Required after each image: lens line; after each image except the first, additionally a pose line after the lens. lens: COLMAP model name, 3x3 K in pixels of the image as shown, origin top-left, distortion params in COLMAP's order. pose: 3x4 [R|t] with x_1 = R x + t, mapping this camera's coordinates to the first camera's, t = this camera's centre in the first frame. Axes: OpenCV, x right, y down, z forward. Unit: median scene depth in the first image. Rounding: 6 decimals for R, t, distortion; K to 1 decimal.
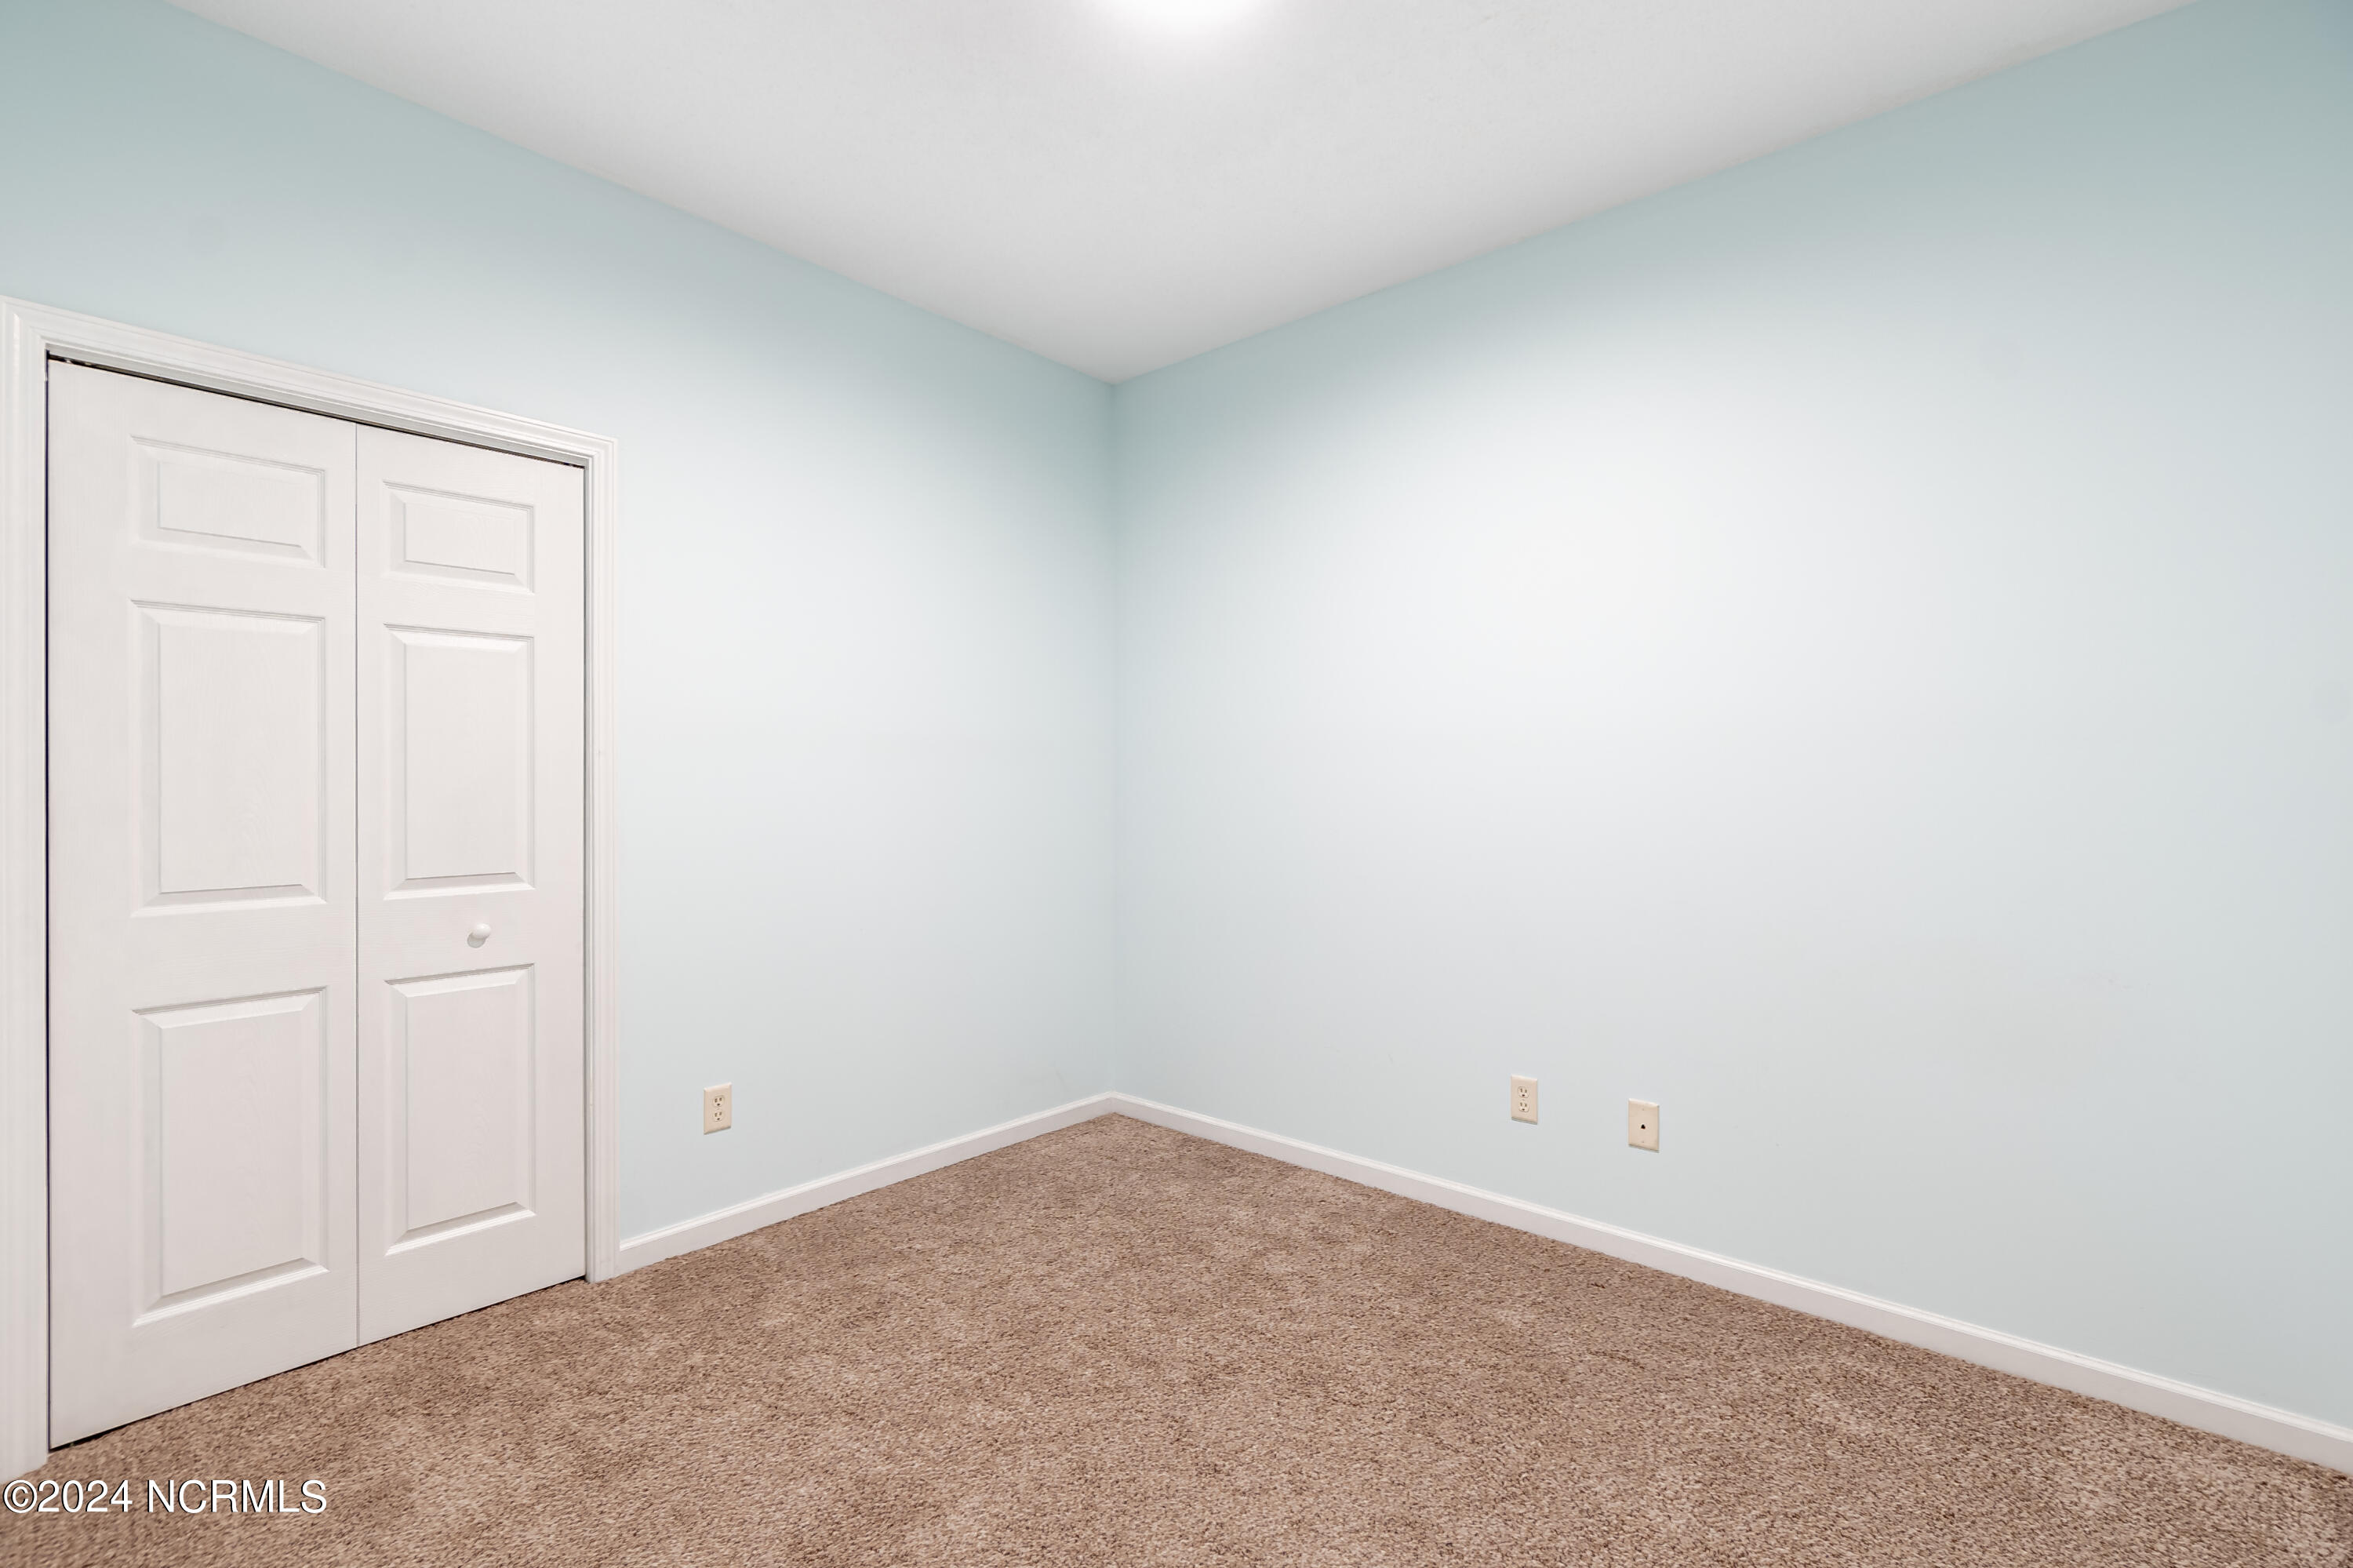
lens RADIAL K [[1044.0, 0, 1193.7], [0, 1044.0, 776.8], [0, 0, 1]] dist [-0.002343, 0.000674]
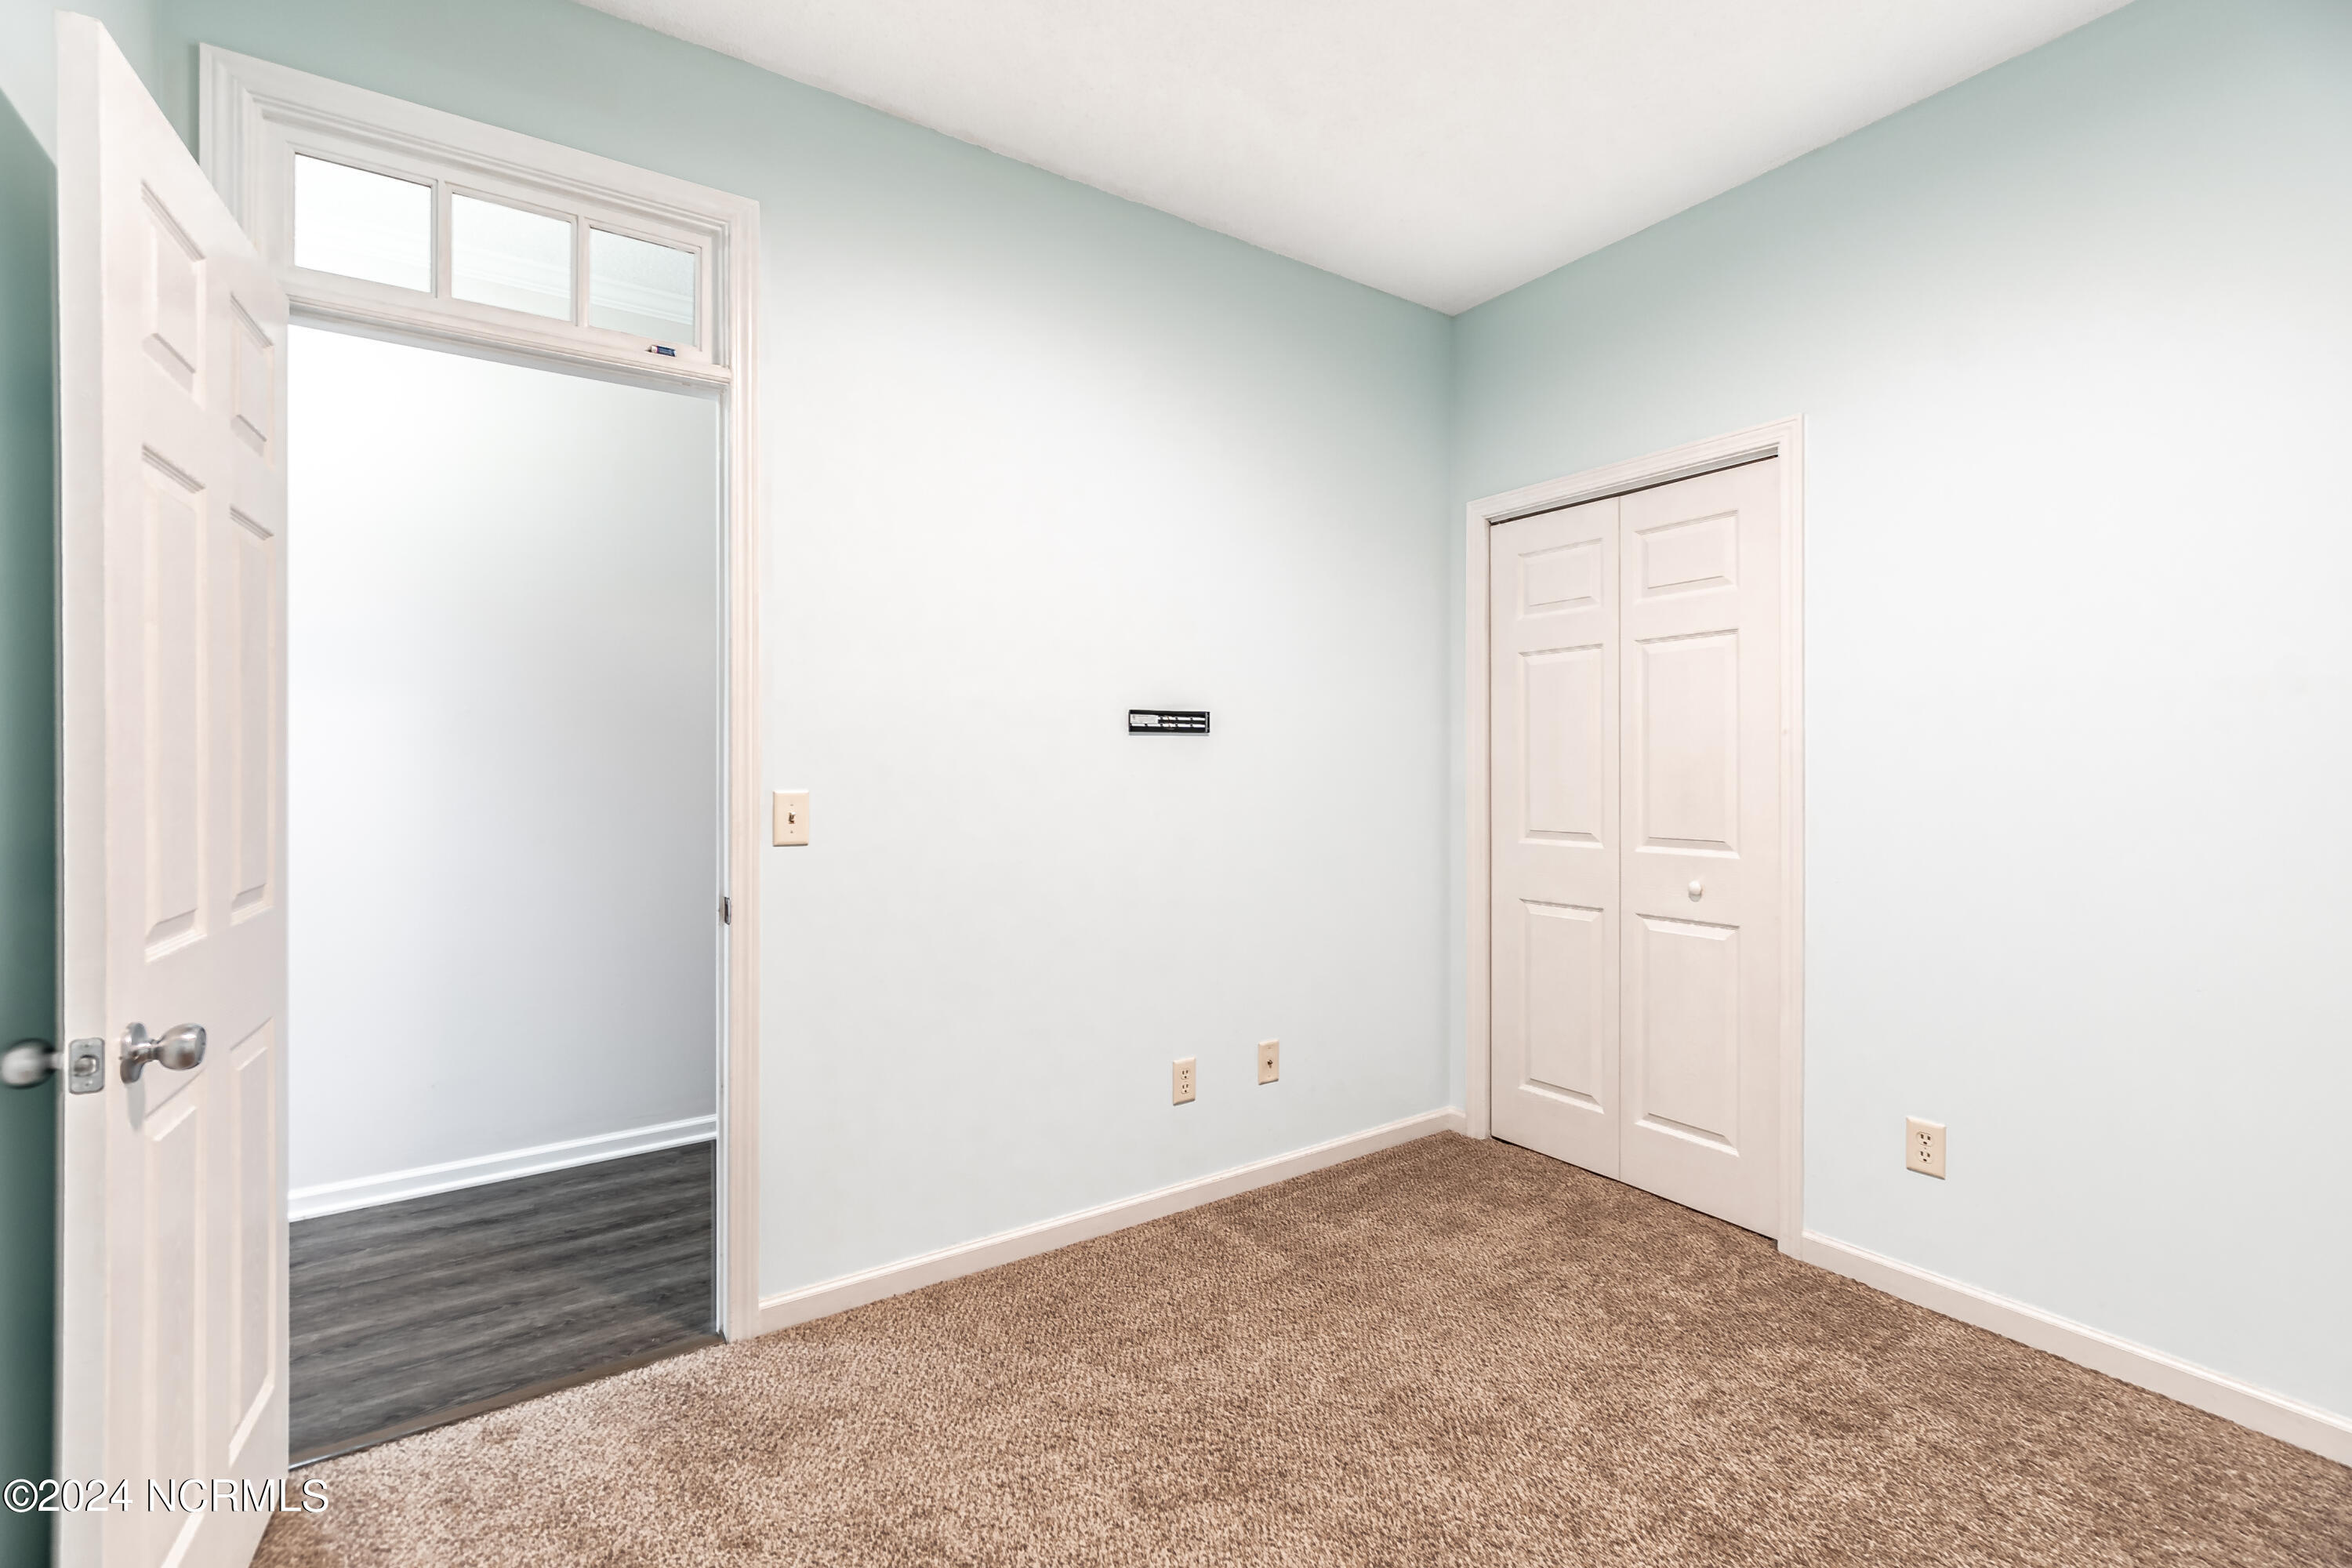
lens RADIAL K [[1043.5, 0, 1193.2], [0, 1043.5, 776.8], [0, 0, 1]] dist [-0.002343, 0.000674]
pose [[-0.265548, 0.001670, -0.964096, 0.621001], [-0.000050, 0.999998, 0.001746, 0.021952], [0.964098, 0.000512, -0.265548, 0.799326]]
